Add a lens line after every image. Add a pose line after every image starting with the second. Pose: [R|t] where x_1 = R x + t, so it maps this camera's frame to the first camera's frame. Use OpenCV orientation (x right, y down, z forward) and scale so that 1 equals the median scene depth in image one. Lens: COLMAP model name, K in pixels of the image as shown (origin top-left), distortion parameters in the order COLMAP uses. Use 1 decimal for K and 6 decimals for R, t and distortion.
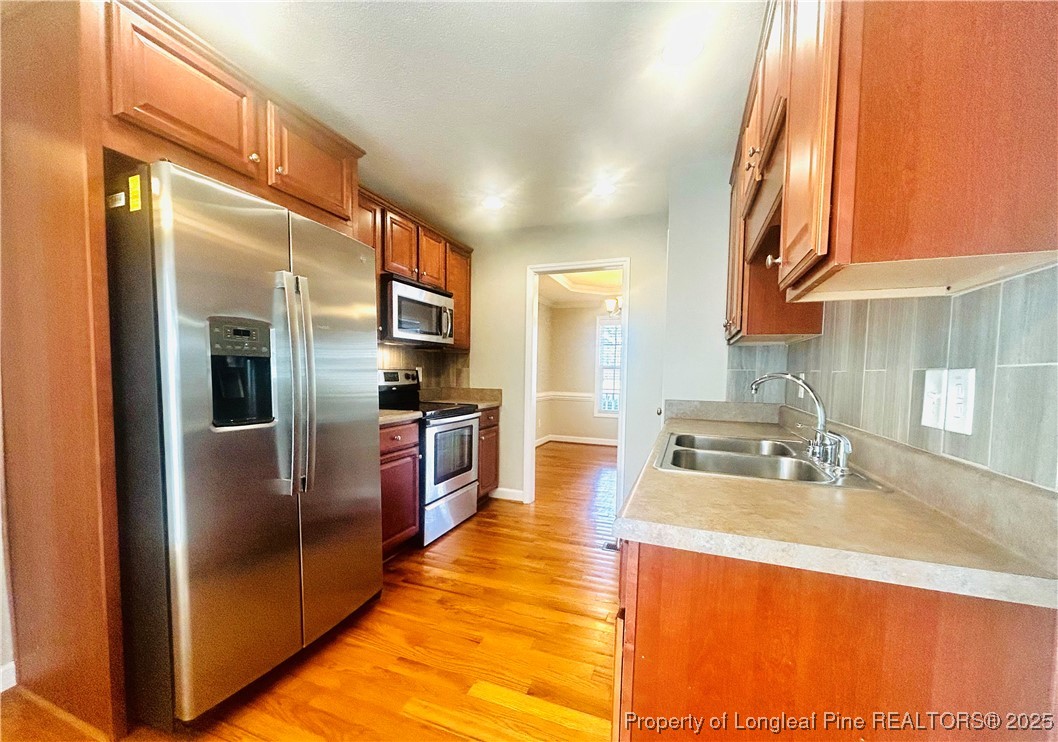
lens RADIAL K [[427.0, 0, 529.1], [0, 427.0, 398.1], [0, 0, 1]] dist [0.001688, -0.000030]
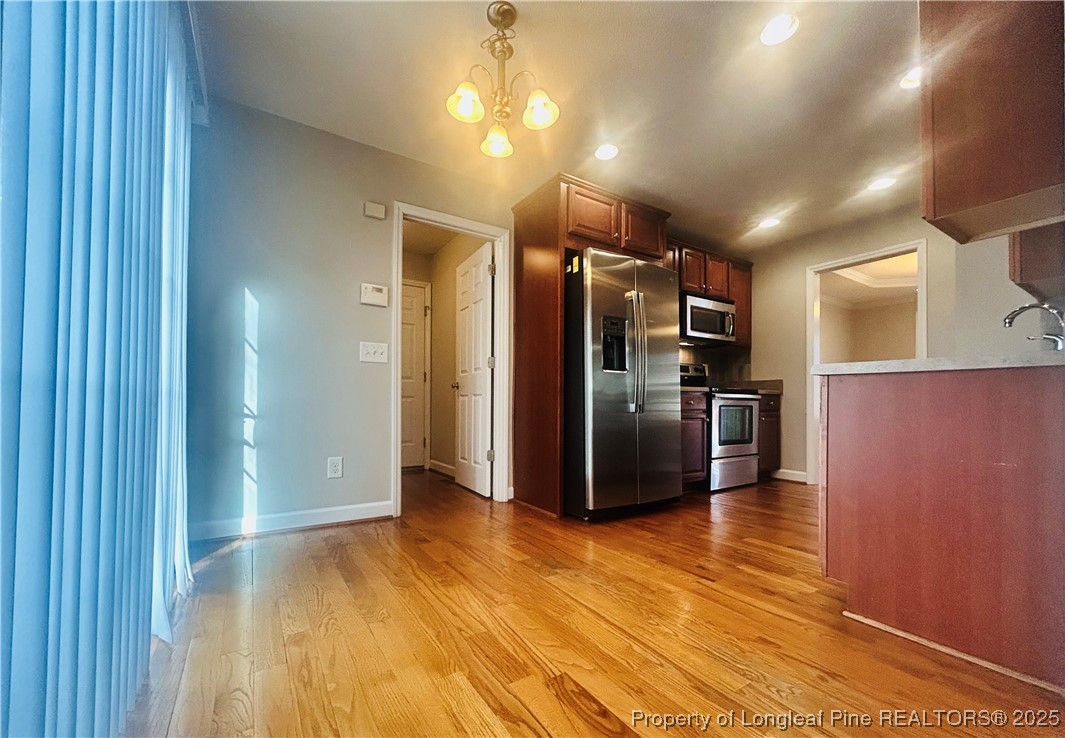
lens RADIAL K [[429.9, 0, 528.3], [0, 429.9, 399.3], [0, 0, 1]] dist [0.001688, -0.000030]
pose [[0.806445, -0.016347, -0.591083, 0.083181], [-0.030000, 0.997199, -0.068509, 0.165846], [0.590548, 0.072981, 0.803696, -0.387671]]
